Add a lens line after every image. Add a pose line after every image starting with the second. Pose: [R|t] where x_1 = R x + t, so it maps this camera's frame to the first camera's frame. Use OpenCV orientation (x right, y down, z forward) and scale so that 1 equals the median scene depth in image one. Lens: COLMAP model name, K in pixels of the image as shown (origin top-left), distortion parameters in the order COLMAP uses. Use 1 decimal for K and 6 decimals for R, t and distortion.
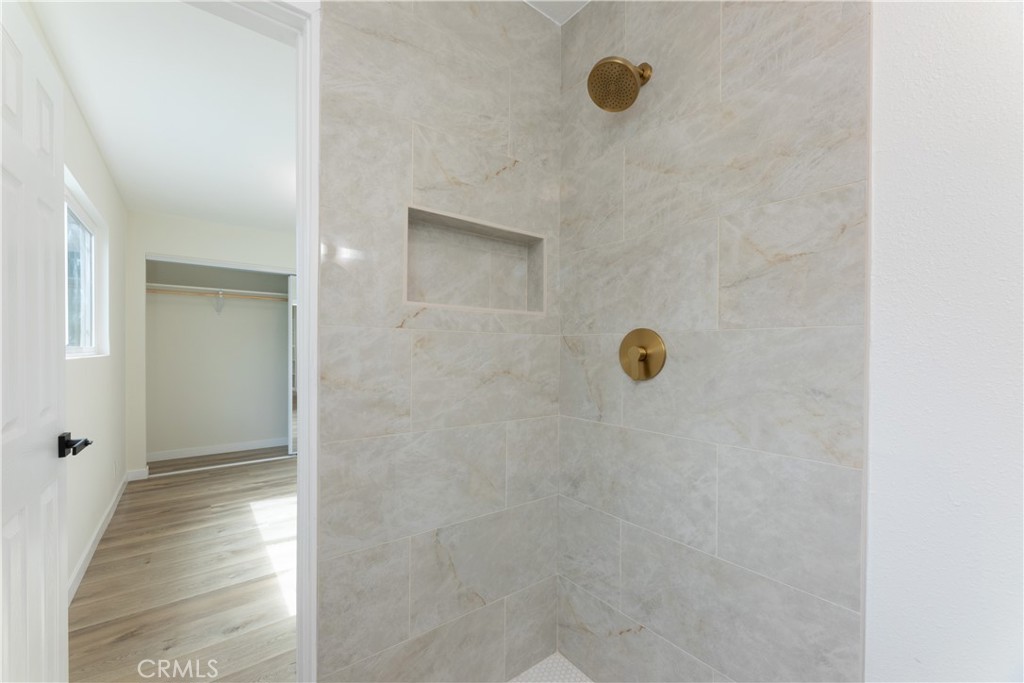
lens RADIAL K [[414.9, 0, 512.8], [0, 414.9, 345.4], [0, 0, 1]] dist [-0.002742, 0.000235]
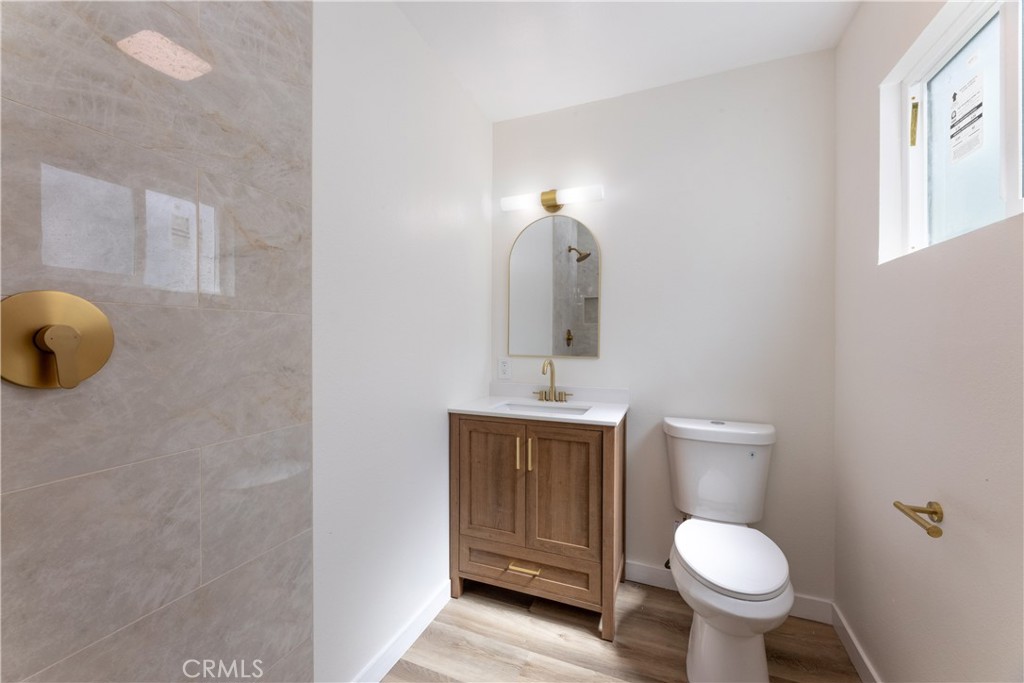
lens RADIAL K [[414.9, 0, 509.4], [0, 414.9, 340.6], [0, 0, 1]] dist [-0.002742, 0.000235]
pose [[-0.509897, -0.008708, 0.860192, -0.558445], [-0.007802, 0.999954, 0.005498, 0.019059], [-0.860200, -0.003908, -0.509941, 0.970513]]
